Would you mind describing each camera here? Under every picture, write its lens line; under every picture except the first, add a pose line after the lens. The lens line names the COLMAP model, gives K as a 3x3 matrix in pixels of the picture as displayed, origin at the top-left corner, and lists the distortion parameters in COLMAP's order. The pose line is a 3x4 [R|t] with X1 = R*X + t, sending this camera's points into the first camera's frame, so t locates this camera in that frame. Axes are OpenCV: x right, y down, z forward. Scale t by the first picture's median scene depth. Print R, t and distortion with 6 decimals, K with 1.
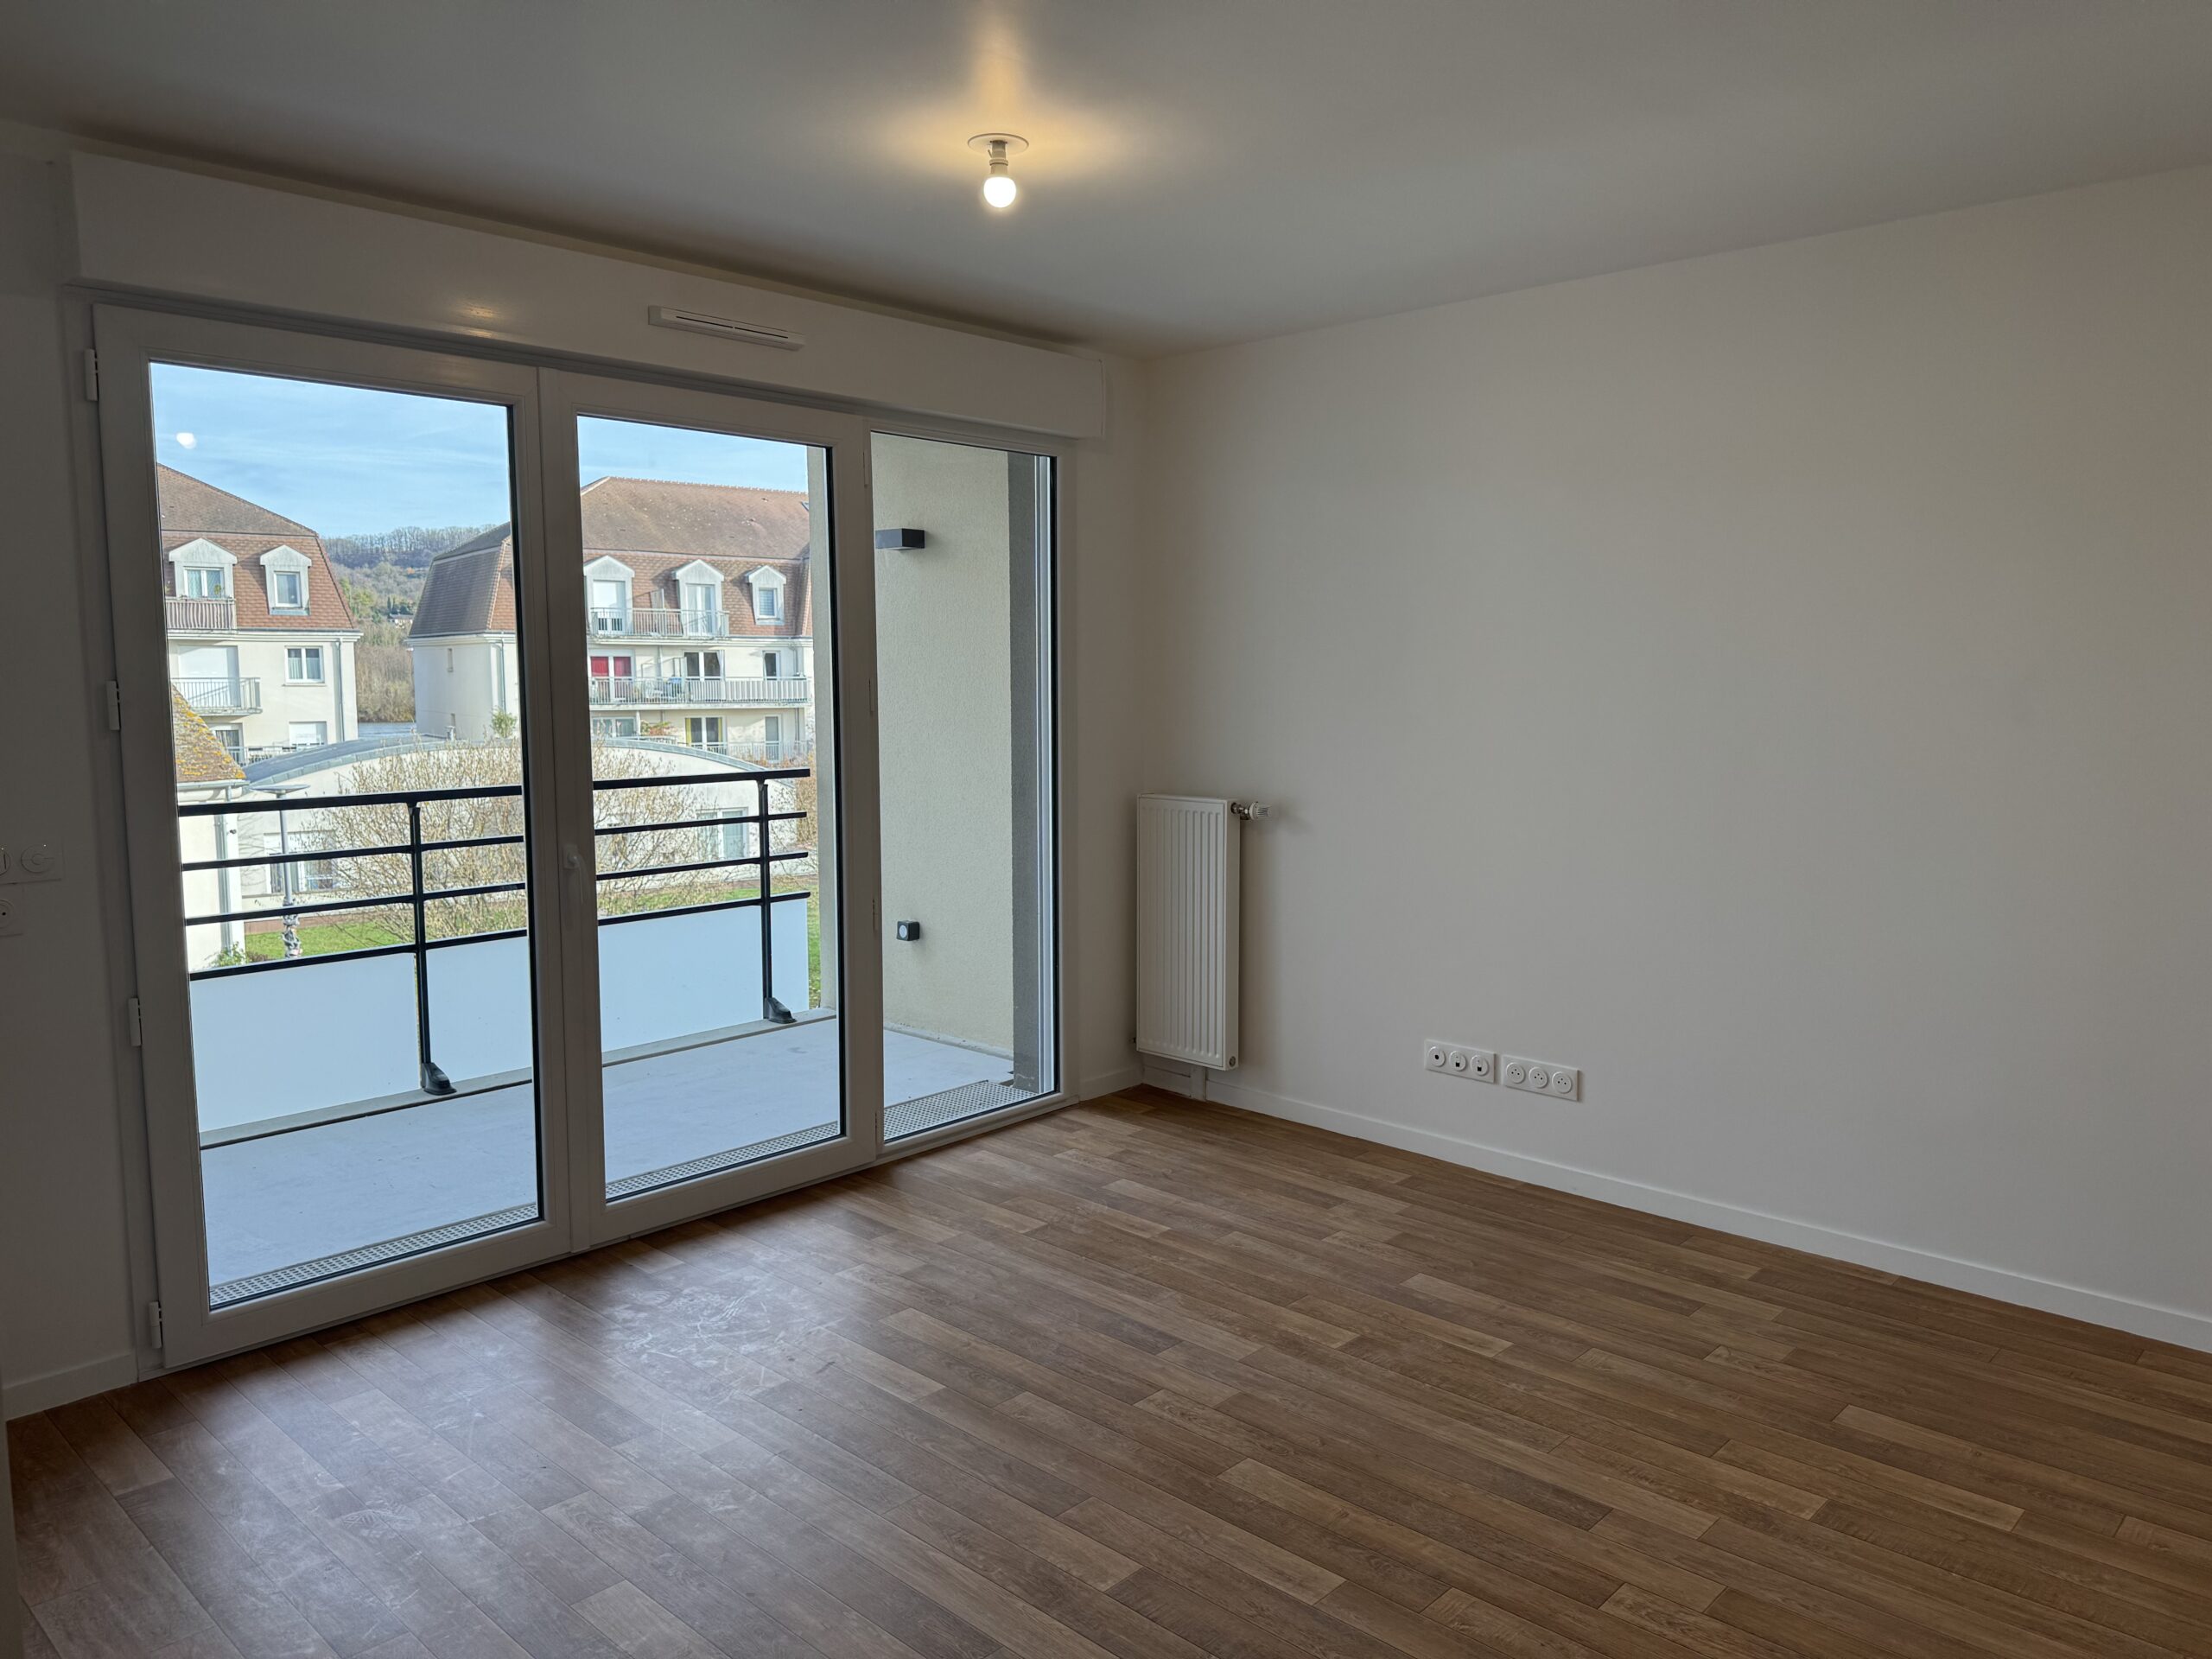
lens RADIAL K [[1513.6, 0, 1137.9], [0, 1513.6, 854.1], [0, 0, 1]] dist [-0.002369, -0.001465]
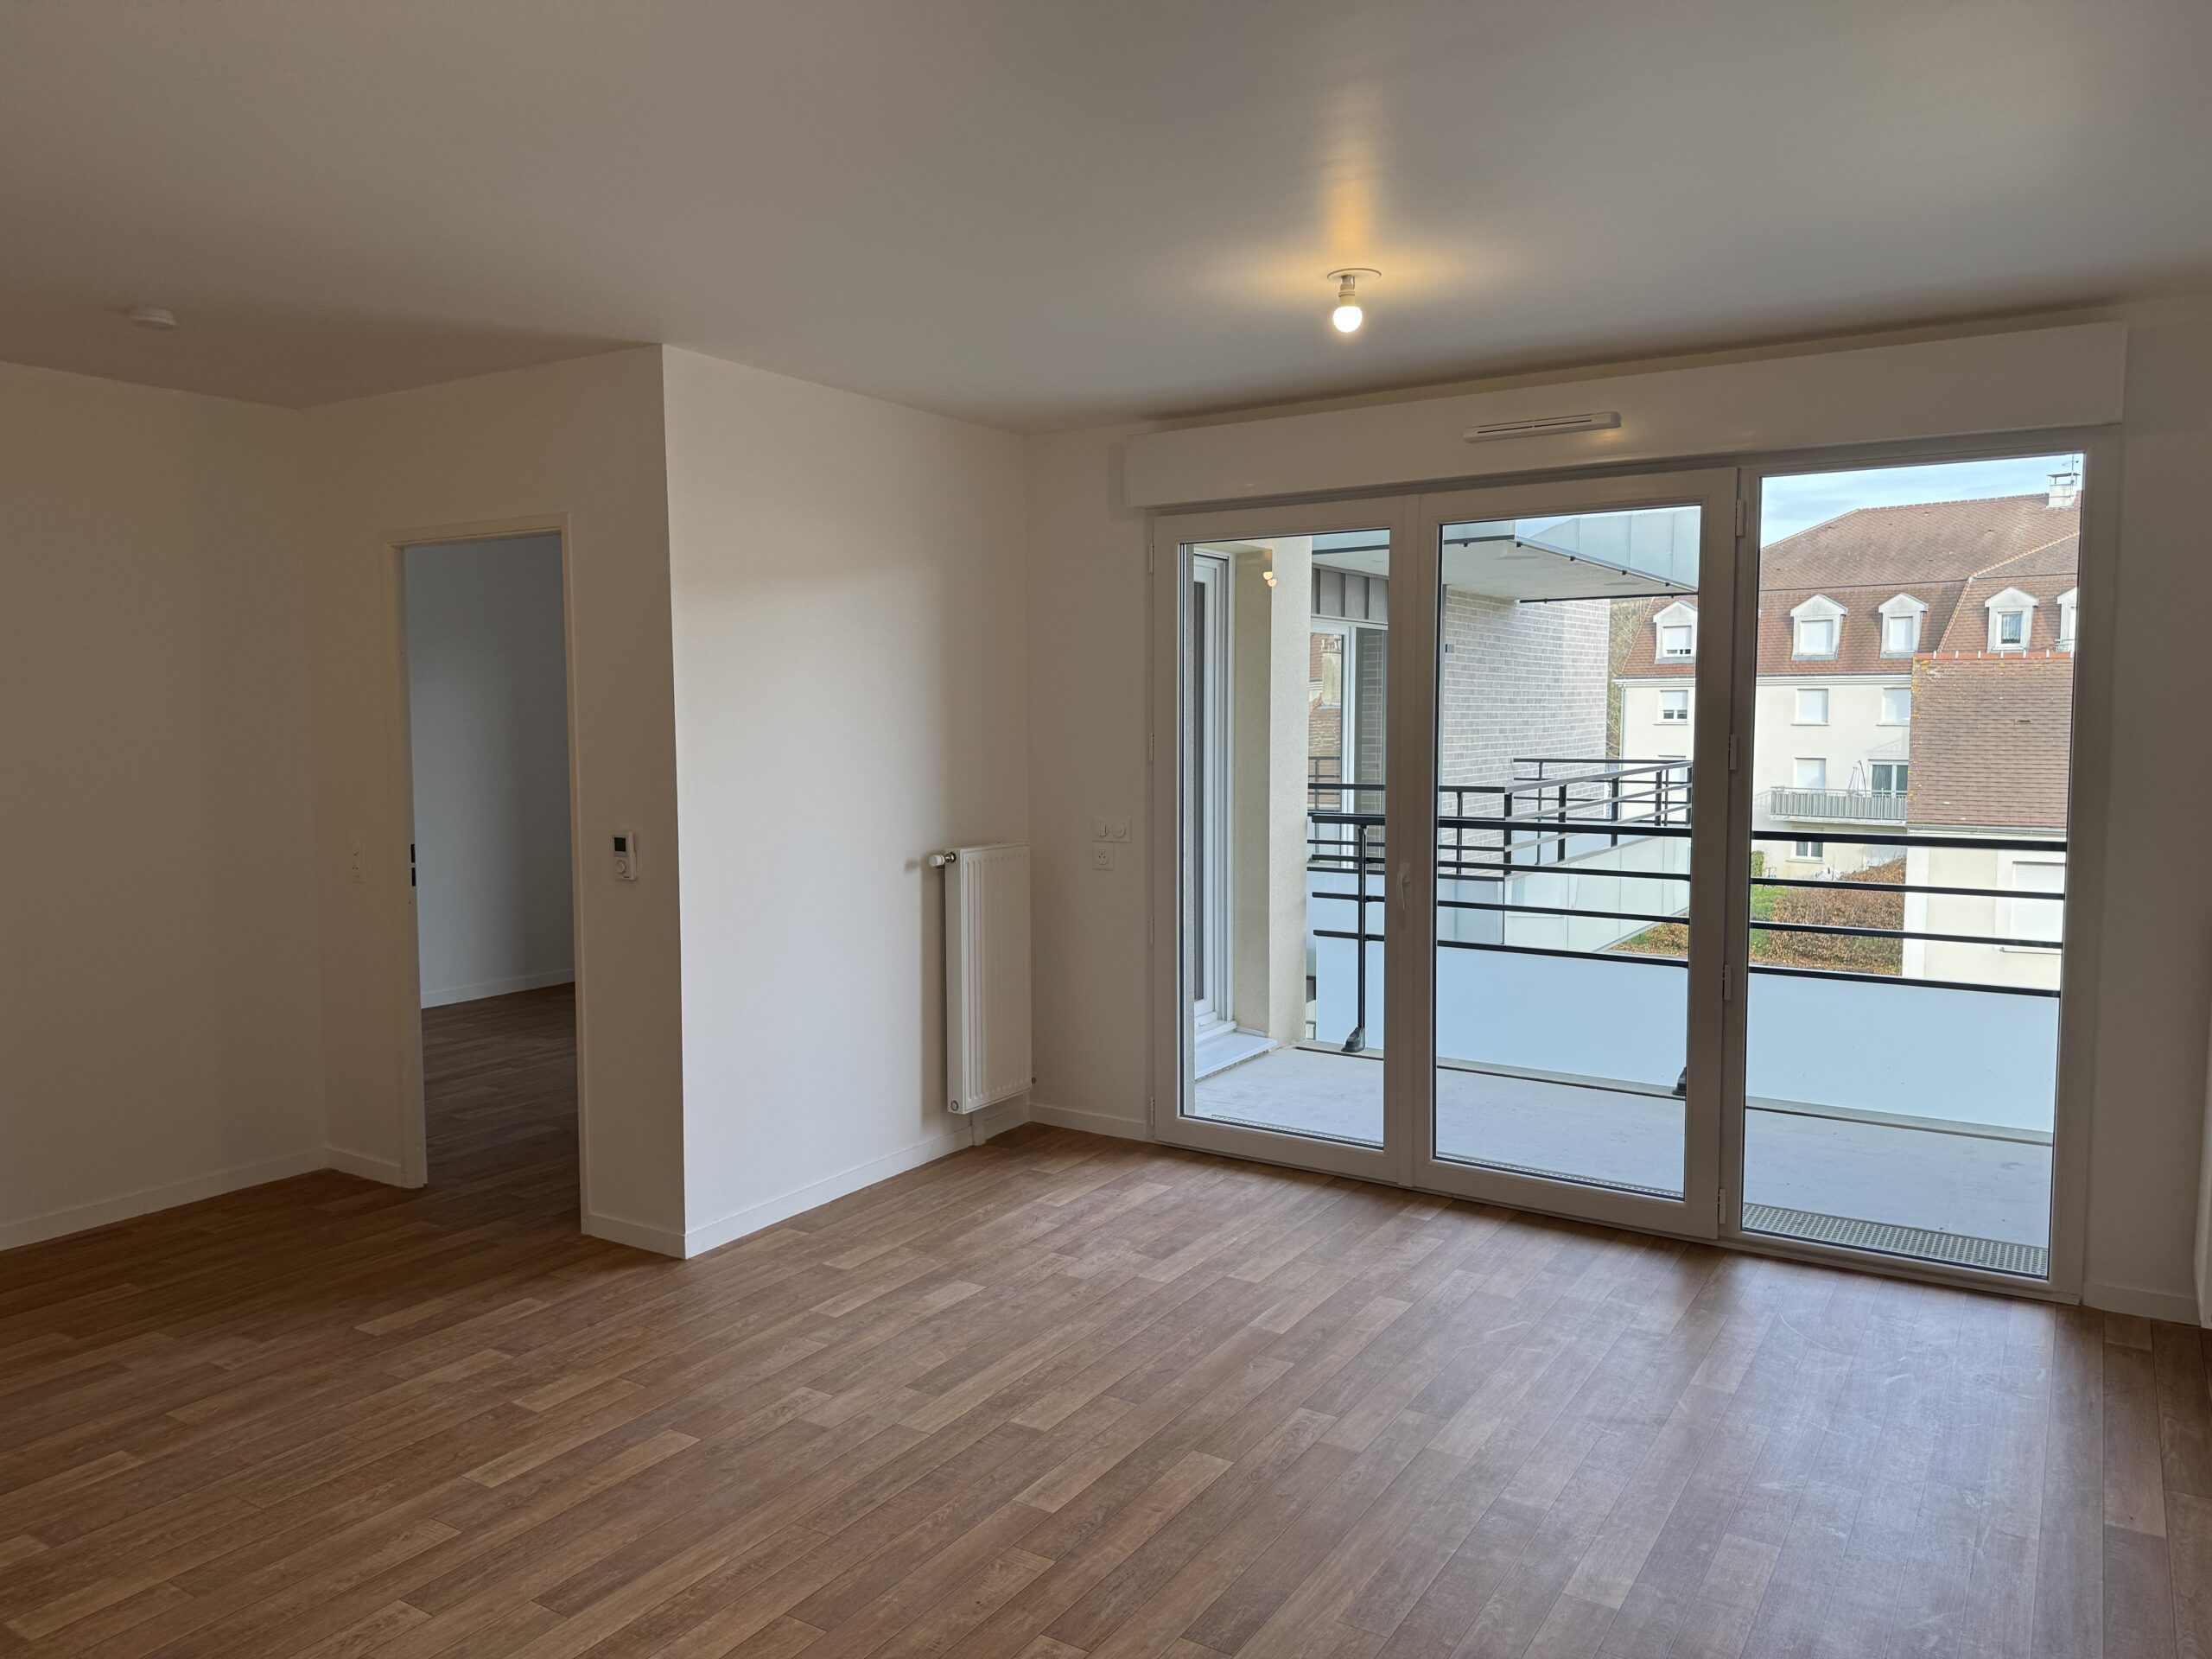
lens RADIAL K [[1629.1, 0, 1194.3], [0, 1629.1, 843.1], [0, 0, 1]] dist [0.102364, -0.001436]
pose [[0.223671, 0.090245, -0.970478, 0.875763], [-0.126421, 0.989979, 0.062921, -0.079864], [0.966431, 0.108615, 0.232839, 0.487991]]
